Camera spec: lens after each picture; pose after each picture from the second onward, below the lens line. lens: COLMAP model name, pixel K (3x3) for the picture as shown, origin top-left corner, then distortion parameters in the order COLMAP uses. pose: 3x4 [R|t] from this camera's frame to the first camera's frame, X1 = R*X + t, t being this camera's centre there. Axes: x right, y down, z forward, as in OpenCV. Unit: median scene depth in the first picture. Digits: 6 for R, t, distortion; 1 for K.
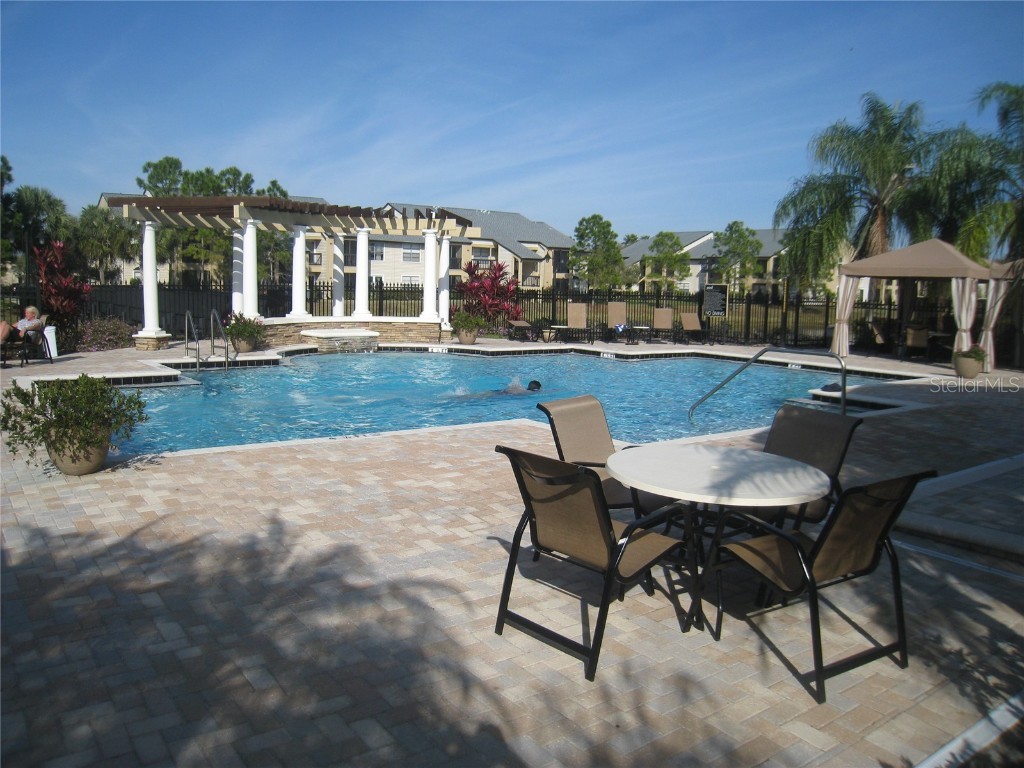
lens RADIAL K [[826.2, 0, 512.0], [0, 826.2, 384.0], [0, 0, 1]] dist [-0.166736, 0.107811]
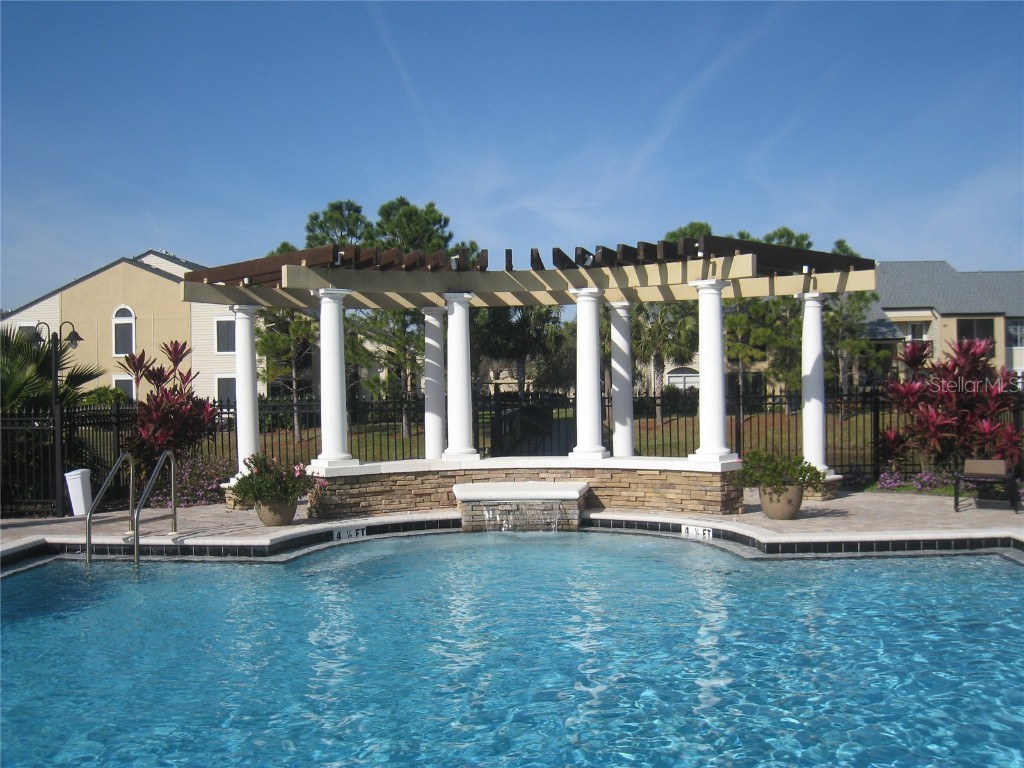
lens RADIAL K [[1091.8, 0, 512.0], [0, 1091.8, 384.0], [0, 0, 1]] dist [-0.093534, -0.403631]
pose [[0.771111, -0.038556, -0.635532, 0.224159], [-0.043462, 0.992649, -0.112956, -0.049078], [0.635215, 0.114723, 0.763767, 0.443139]]
